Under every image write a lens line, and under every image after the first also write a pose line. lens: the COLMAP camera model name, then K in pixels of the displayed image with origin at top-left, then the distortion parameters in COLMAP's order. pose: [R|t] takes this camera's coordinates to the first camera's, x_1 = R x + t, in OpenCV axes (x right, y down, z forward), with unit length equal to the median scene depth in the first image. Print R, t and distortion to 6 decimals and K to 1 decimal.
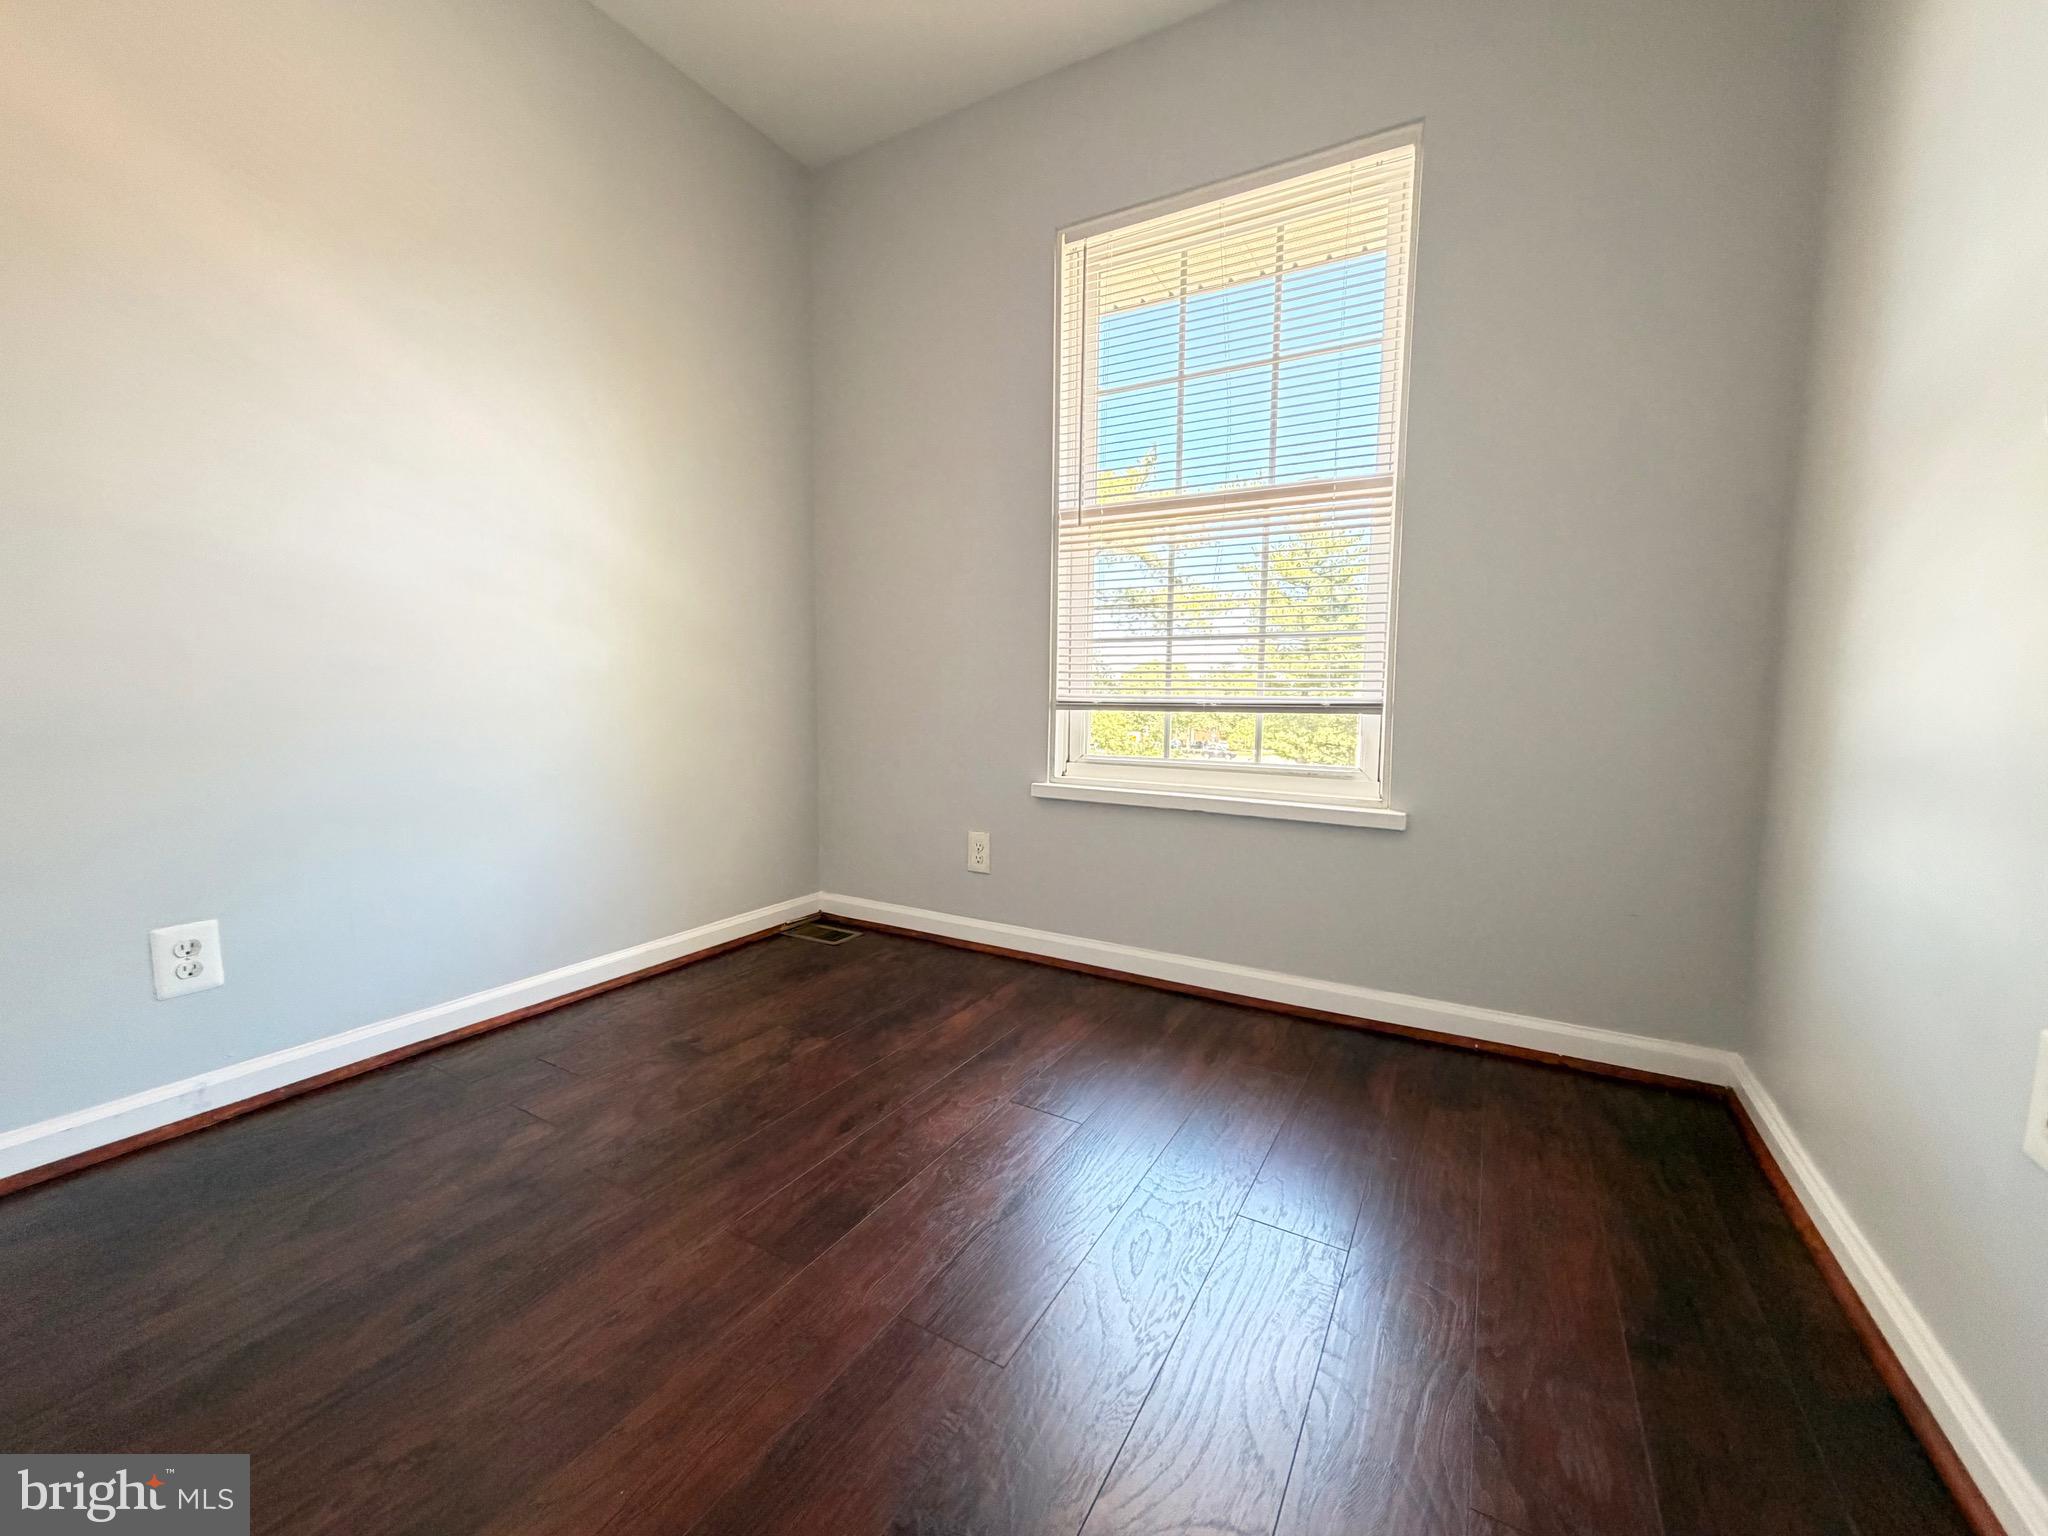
lens RADIAL K [[824.3, 0, 1024.0], [0, 824.3, 770.5], [0, 0, 1]] dist [-0.001974, -0.000212]
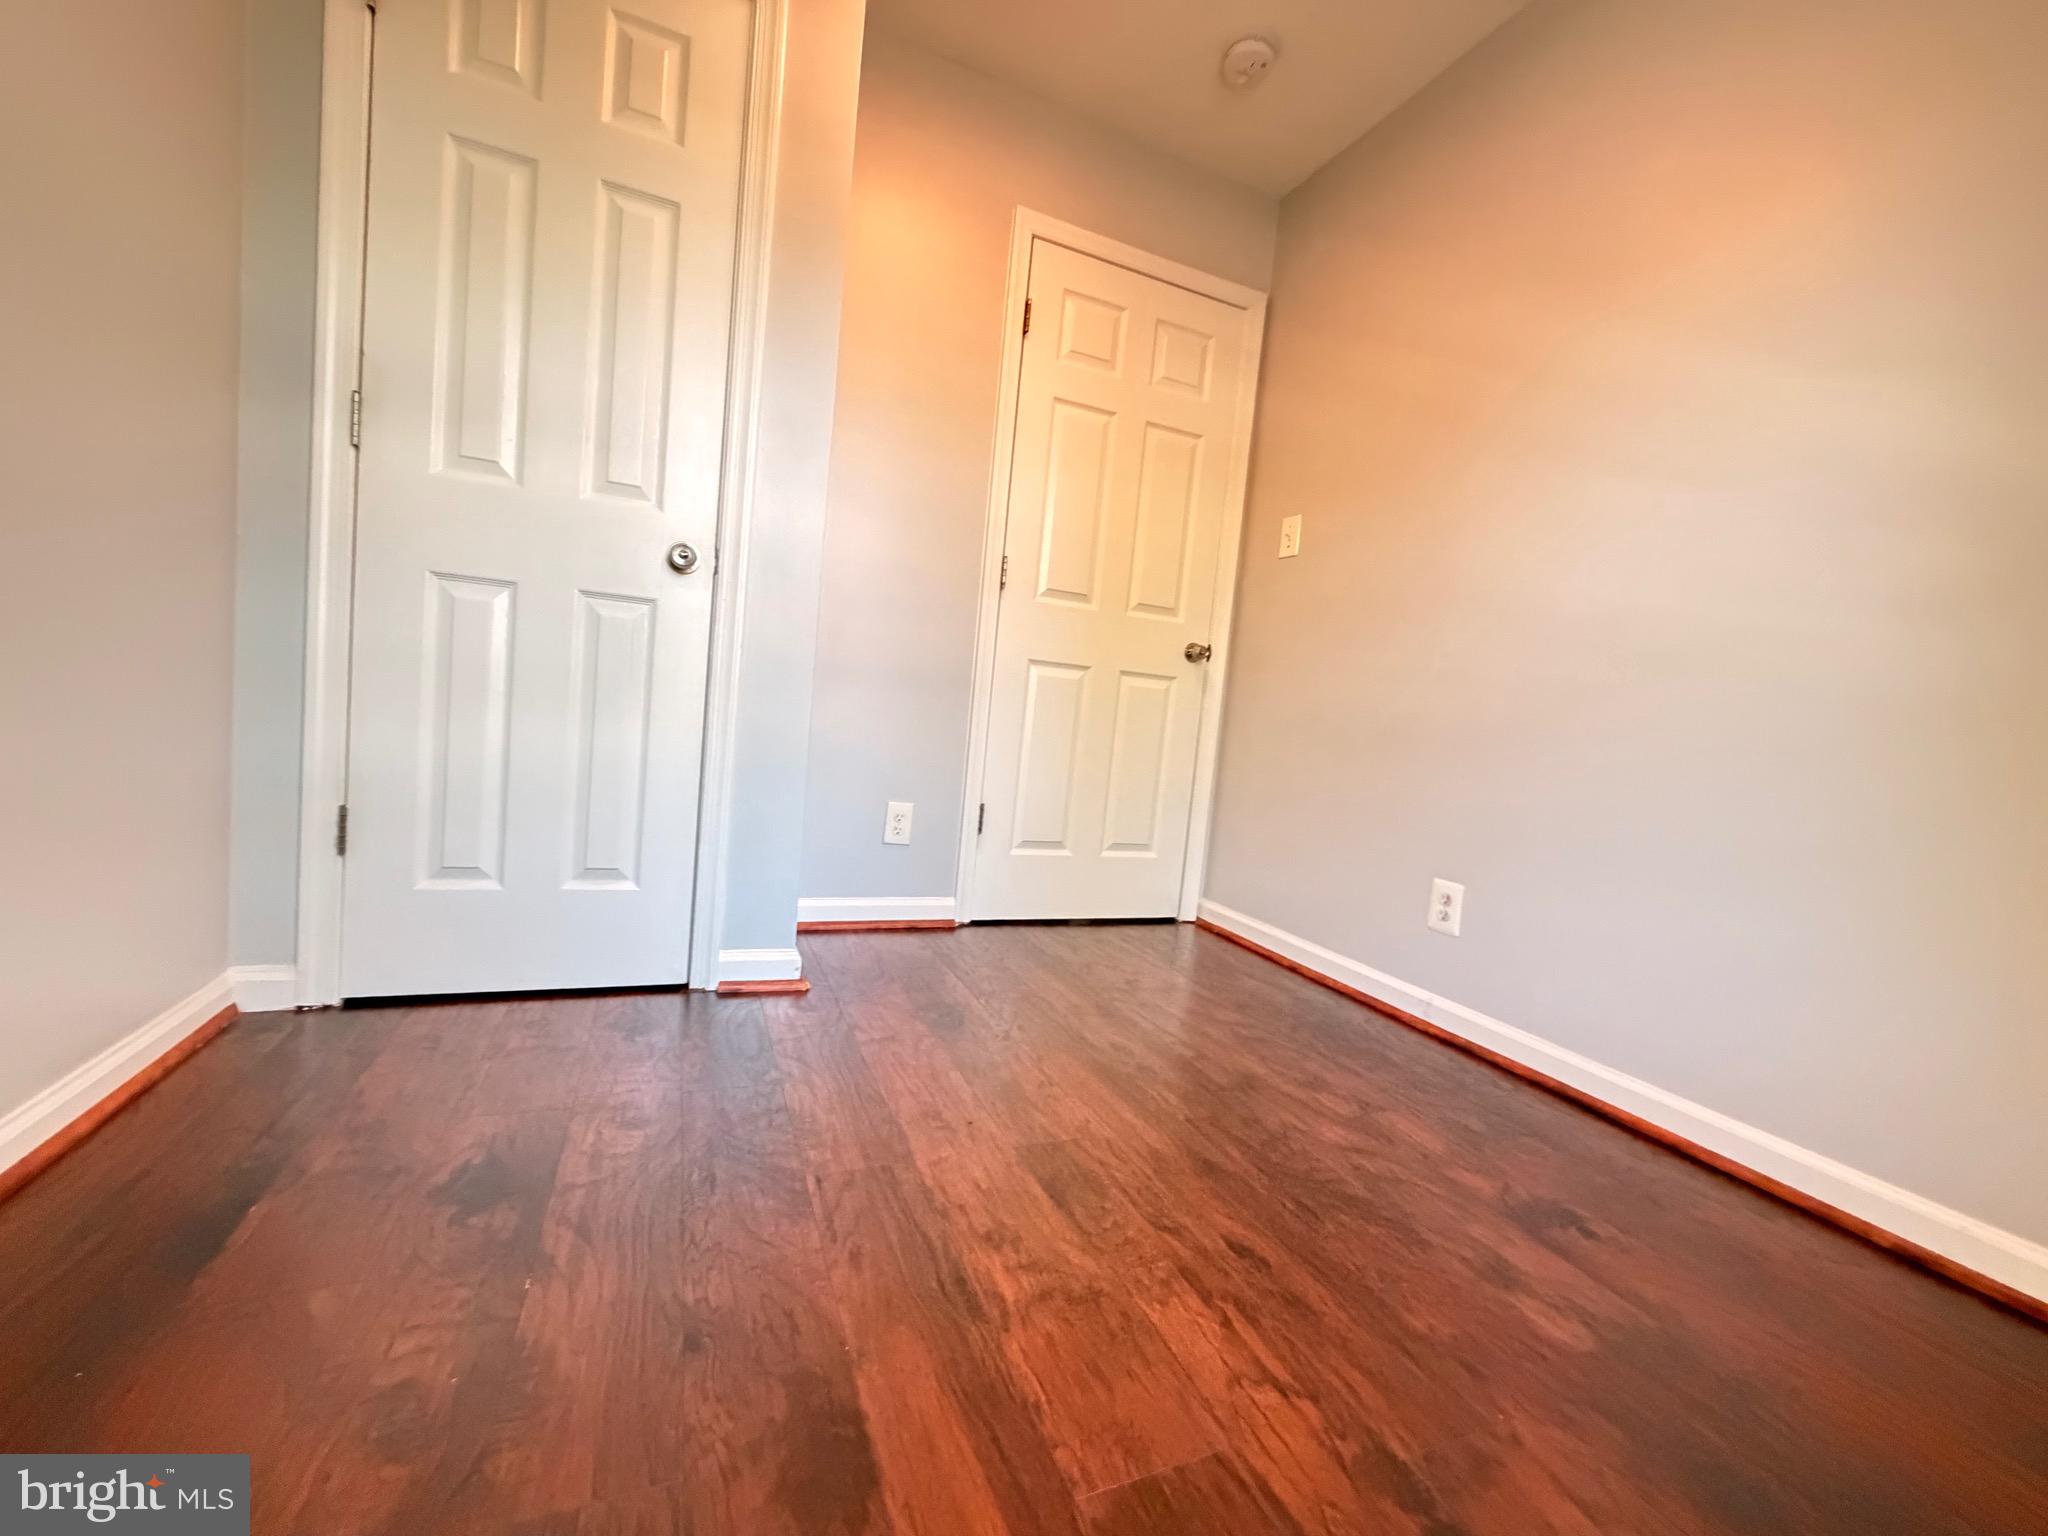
lens RADIAL K [[824.3, 0, 1026.4], [0, 824.3, 768.8], [0, 0, 1]] dist [-0.001974, -0.000212]
pose [[-0.596741, -0.001885, -0.802431, 0.474558], [-0.176606, 0.975786, 0.129044, -0.047078], [0.782758, 0.218720, -0.582625, 1.143975]]
